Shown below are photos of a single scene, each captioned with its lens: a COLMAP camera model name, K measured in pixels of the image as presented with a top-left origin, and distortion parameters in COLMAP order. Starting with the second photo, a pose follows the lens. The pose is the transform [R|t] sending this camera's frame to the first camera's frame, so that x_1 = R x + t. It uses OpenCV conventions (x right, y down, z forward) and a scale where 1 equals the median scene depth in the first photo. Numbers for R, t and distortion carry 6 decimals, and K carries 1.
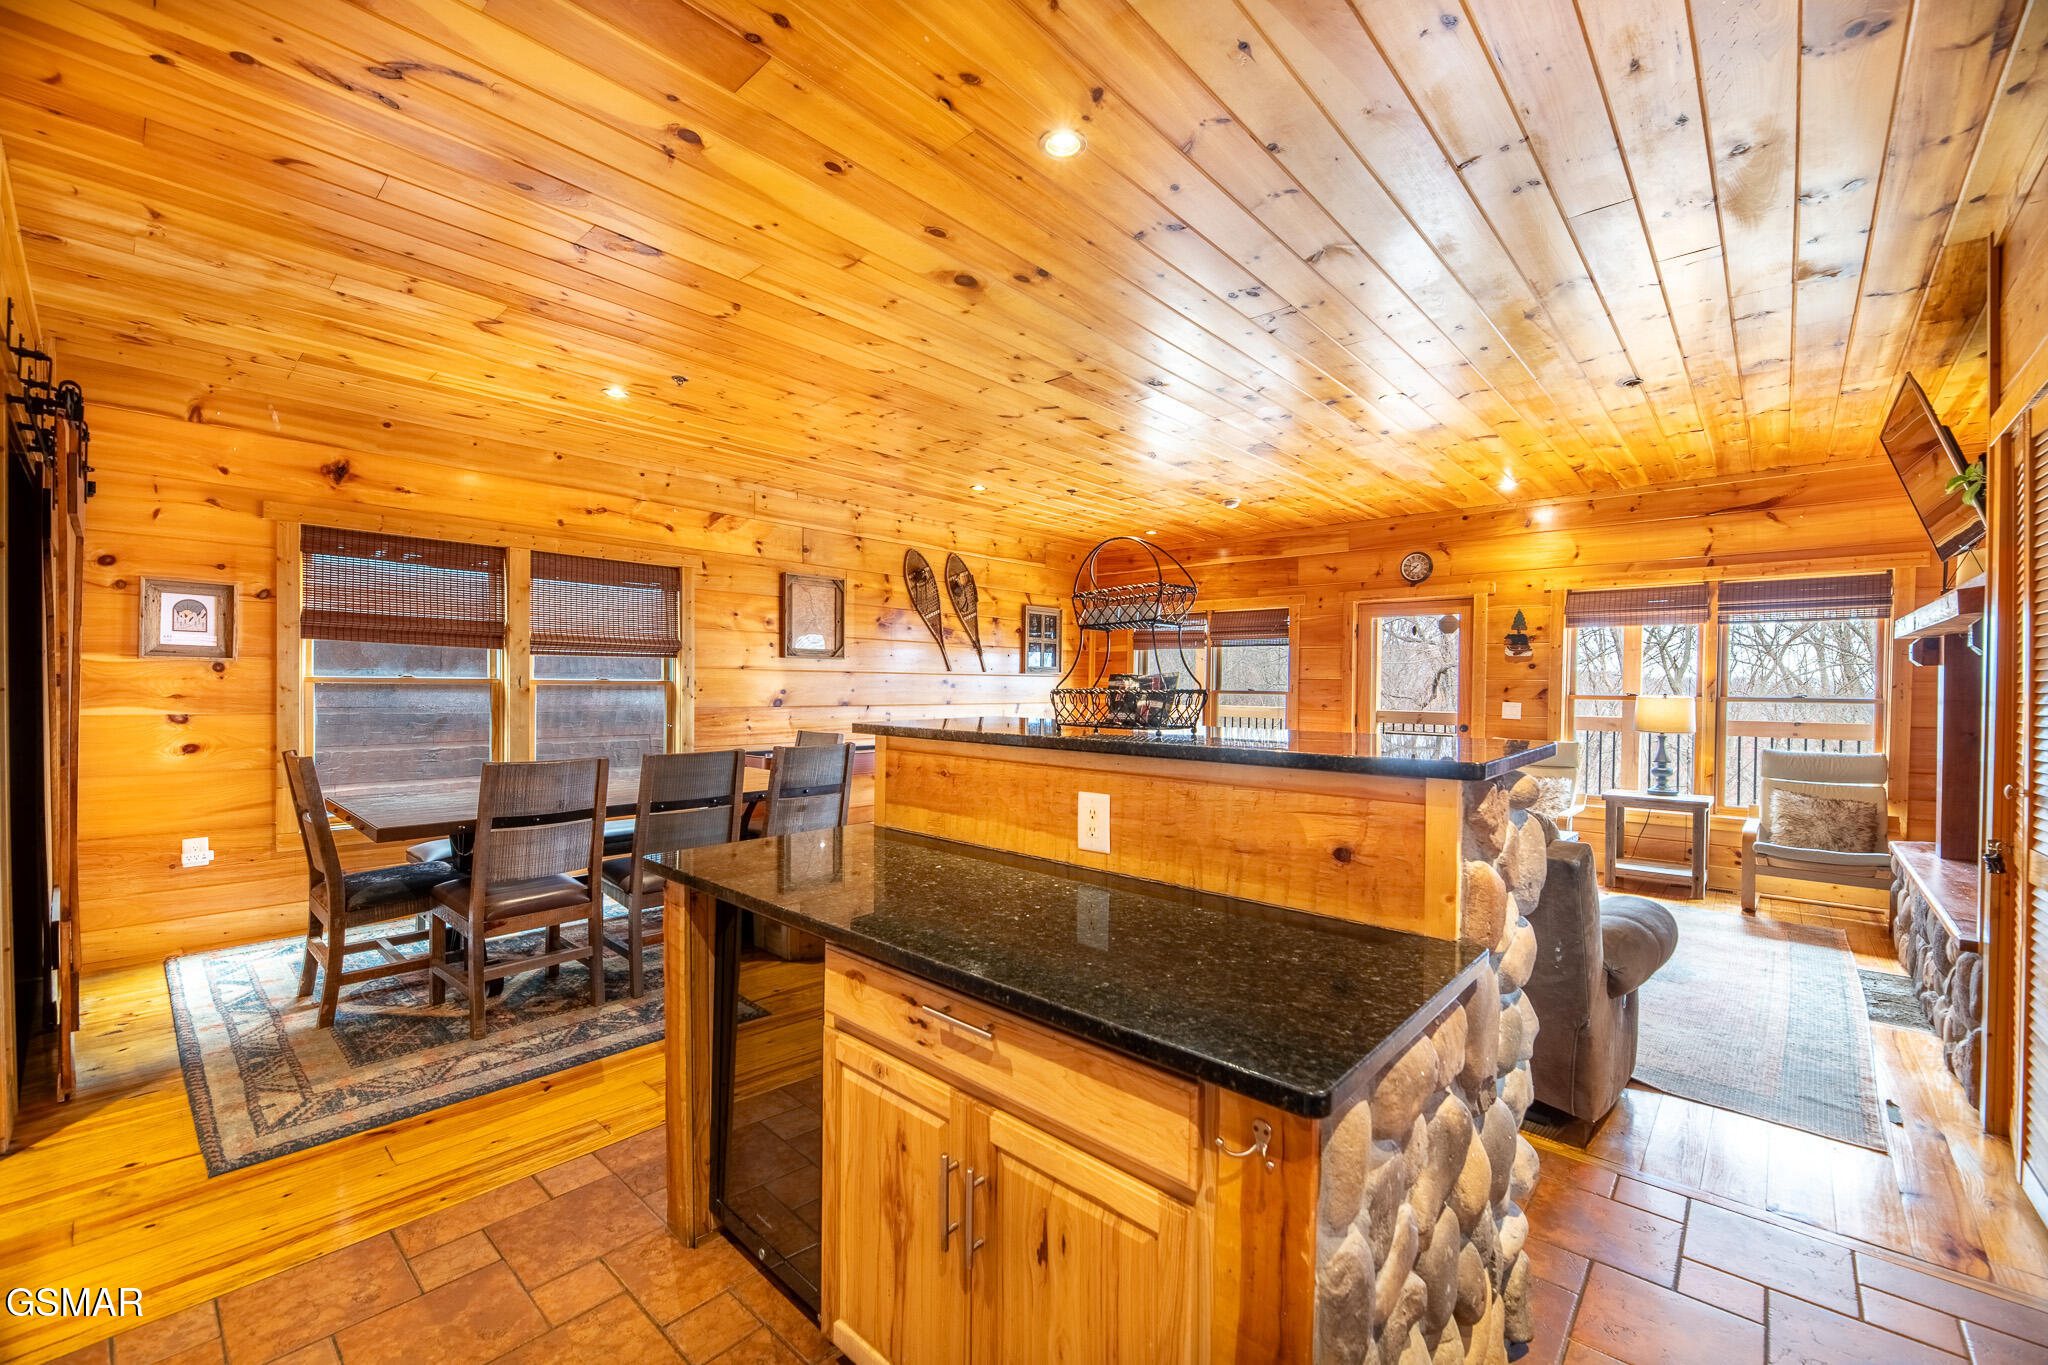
lens RADIAL K [[828.2, 0, 1026.1], [0, 828.2, 693.5], [0, 0, 1]] dist [-0.003405, -0.001760]
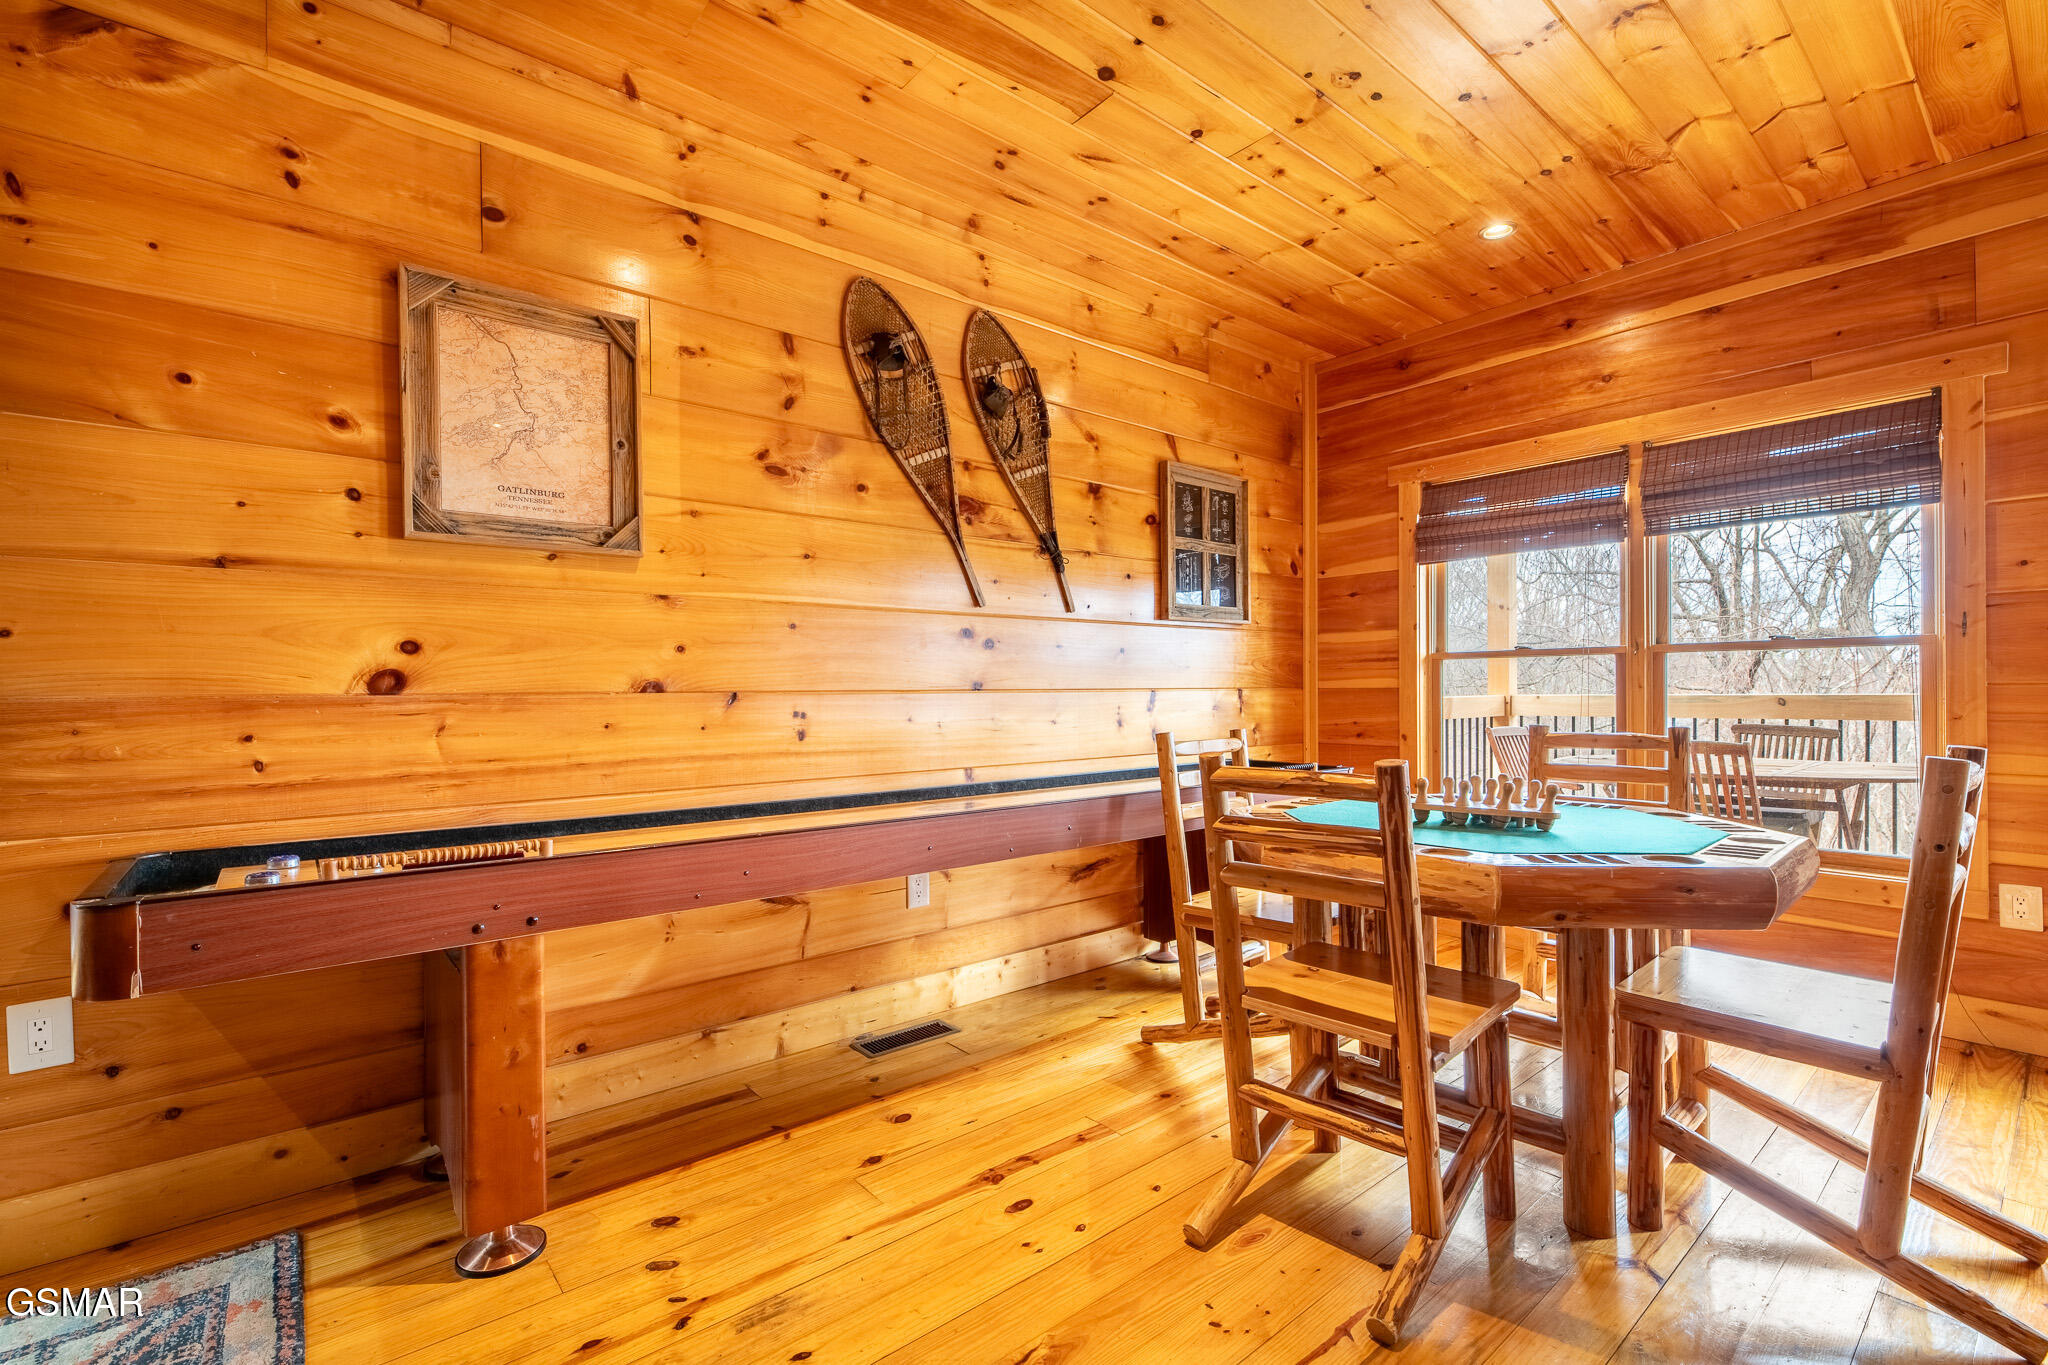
lens RADIAL K [[894.5, 0, 1022.6], [0, 894.5, 688.3], [0, 0, 1]] dist [0.002426, -0.003368]
pose [[0.989510, -0.020859, -0.142951, -0.012805], [0.018614, 0.999682, -0.017022, 0.021819], [0.143261, 0.014183, 0.989583, 0.642582]]
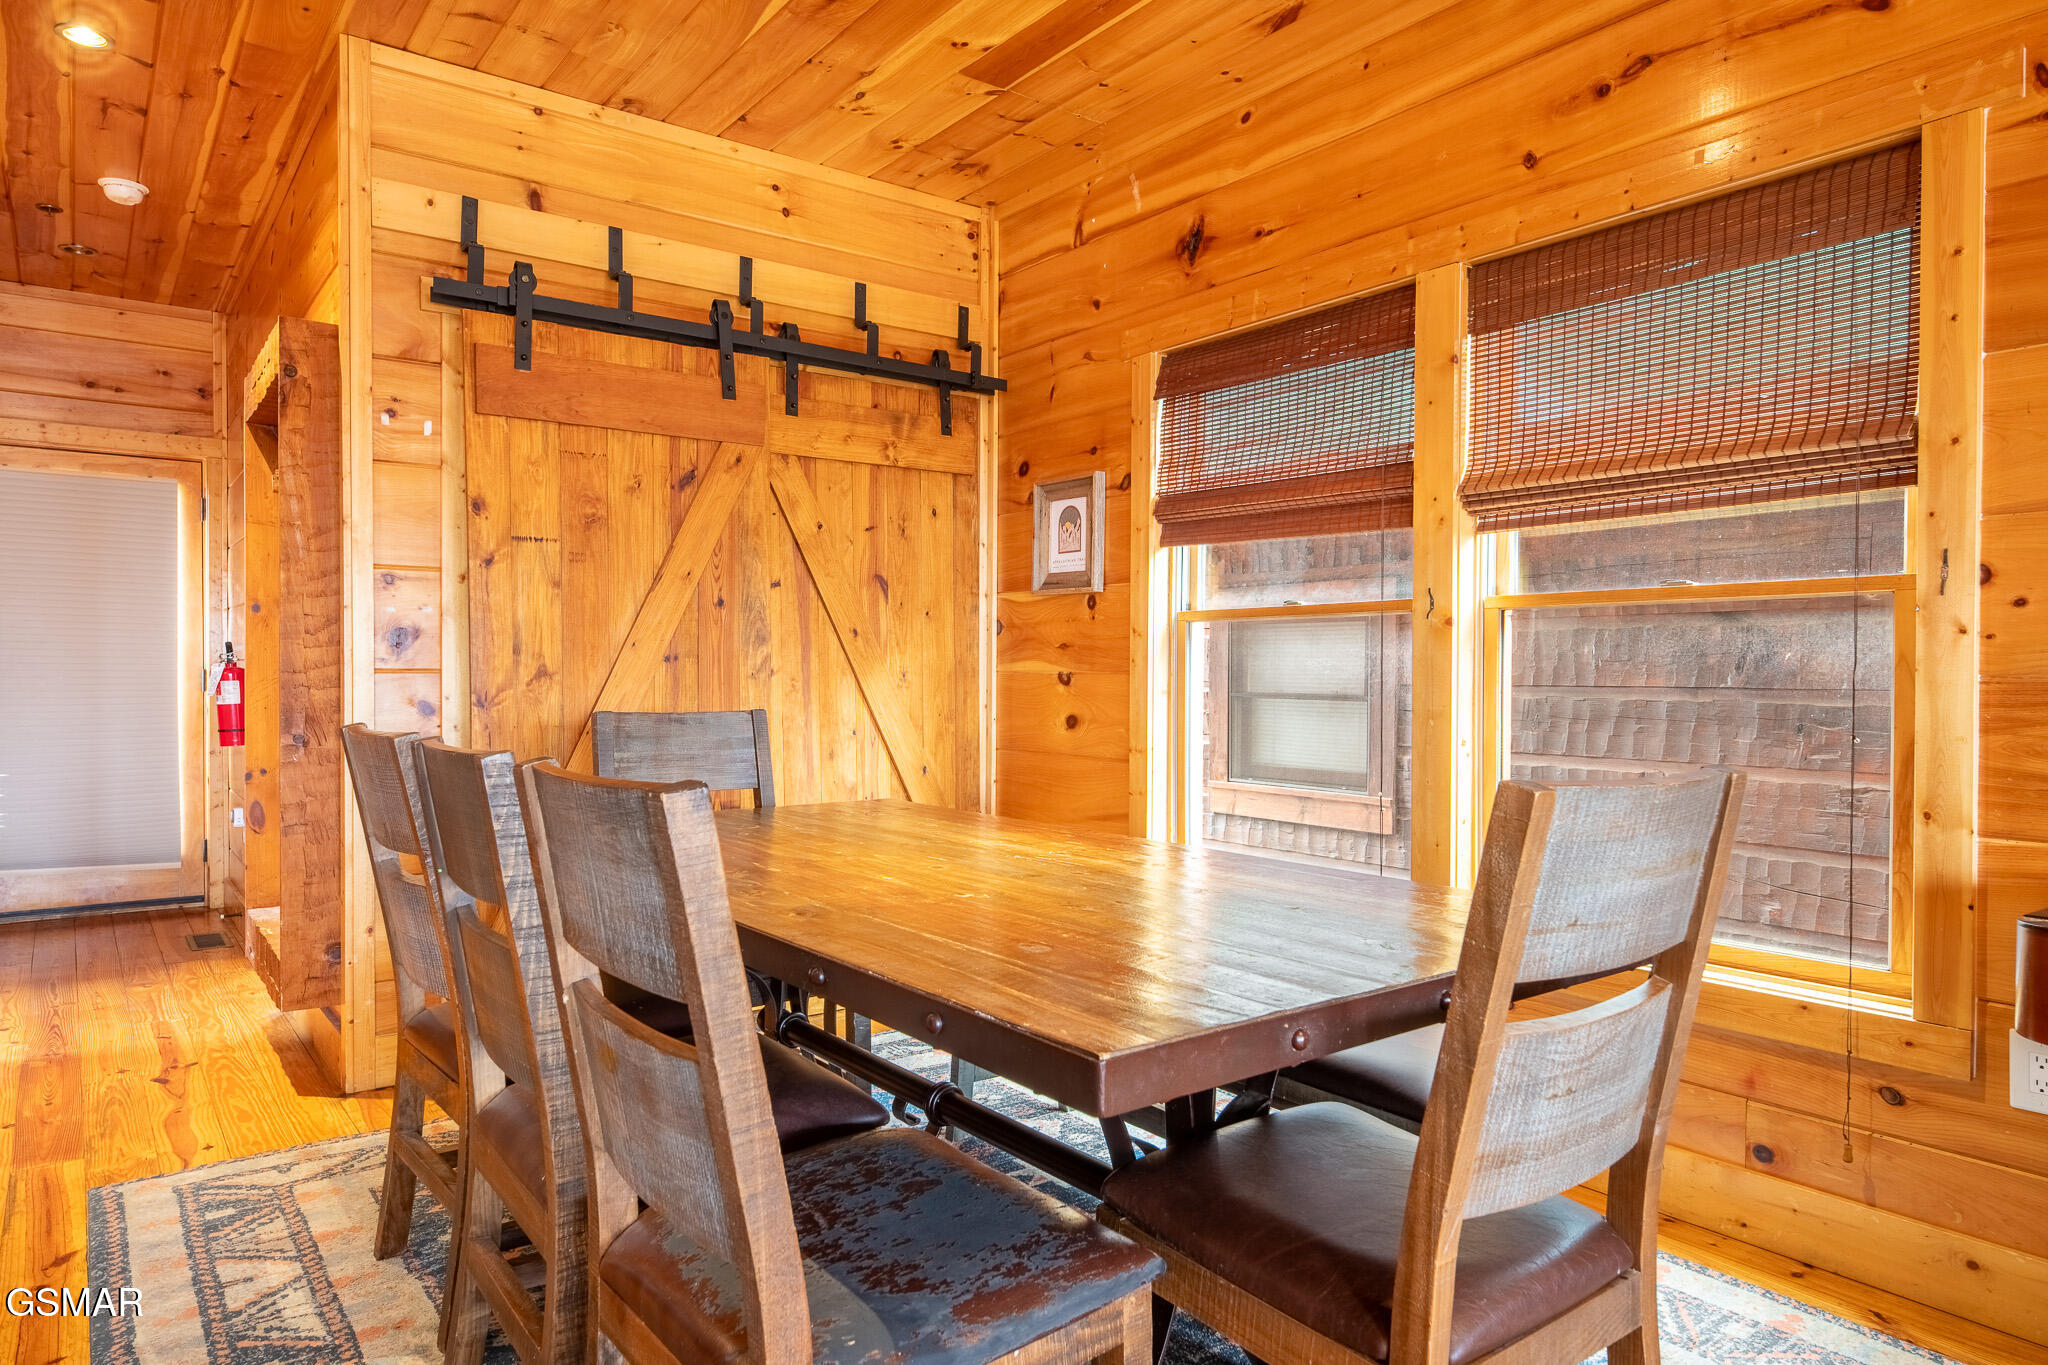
lens RADIAL K [[1281.6, 0, 1031.5], [0, 1281.6, 685.3], [0, 0, 1]] dist [0.023840, -0.006057]
pose [[-0.190526, -0.005512, -0.981667, 0.027481], [-0.020583, 0.999787, -0.001619, 0.022509], [0.981466, 0.019897, -0.190599, 0.673163]]
